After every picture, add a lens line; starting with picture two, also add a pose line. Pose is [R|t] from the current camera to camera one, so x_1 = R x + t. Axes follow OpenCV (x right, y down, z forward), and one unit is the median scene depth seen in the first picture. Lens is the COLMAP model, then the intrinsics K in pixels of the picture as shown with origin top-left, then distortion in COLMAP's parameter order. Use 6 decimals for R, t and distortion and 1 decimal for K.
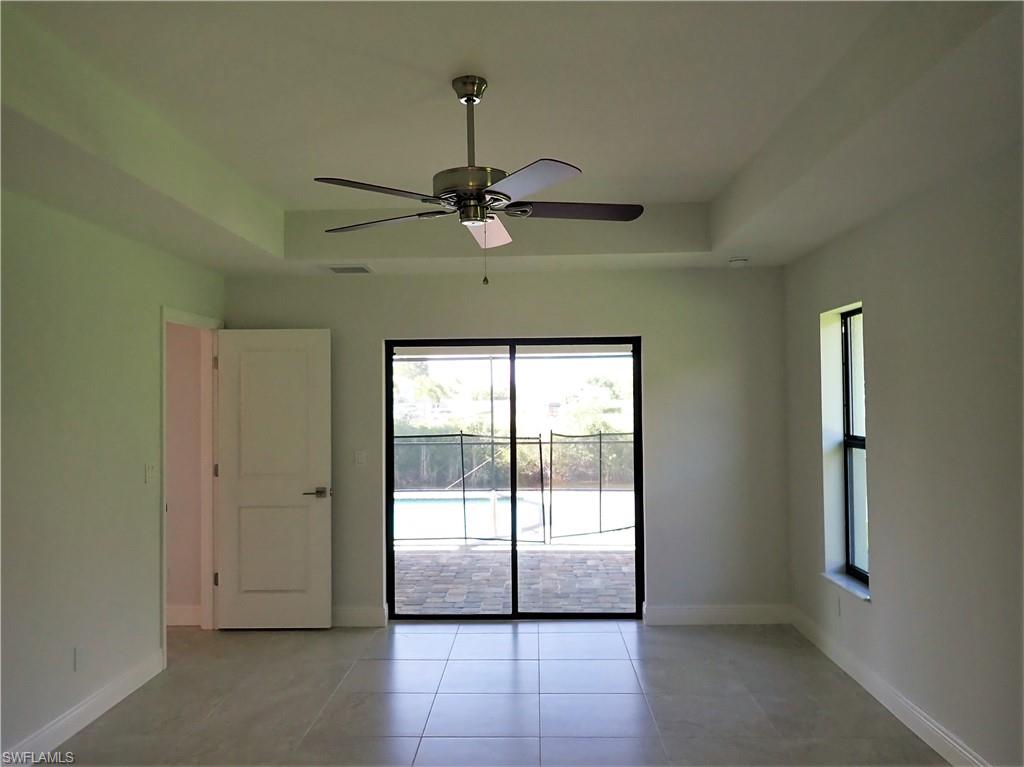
lens RADIAL K [[781.5, 0, 511.4], [0, 781.5, 381.8], [0, 0, 1]] dist [-0.006116, -0.003555]
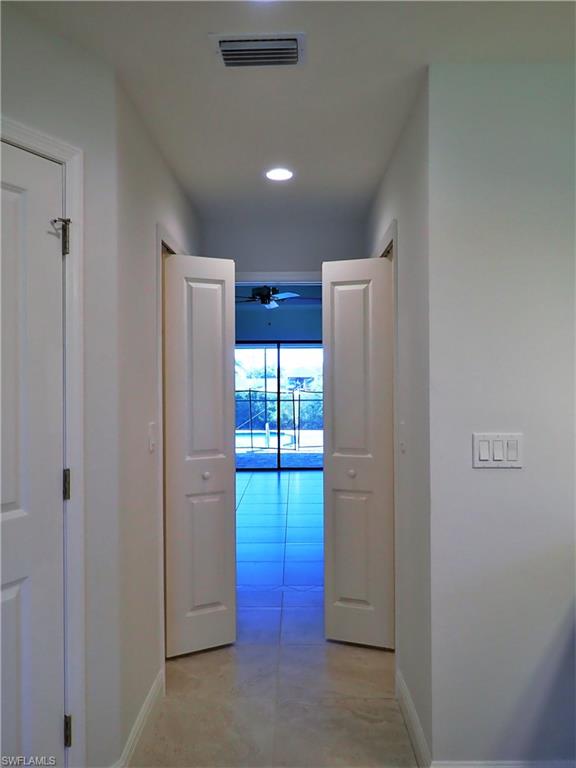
lens RADIAL K [[586.1, 0, 288.5], [0, 586.1, 381.3], [0, 0, 1]] dist [-0.006116, -0.003555]
pose [[0.999786, 0.004056, 0.020298, -0.002059], [-0.004636, 0.999580, 0.028612, 0.008381], [-0.020173, -0.028700, 0.999384, -0.437792]]
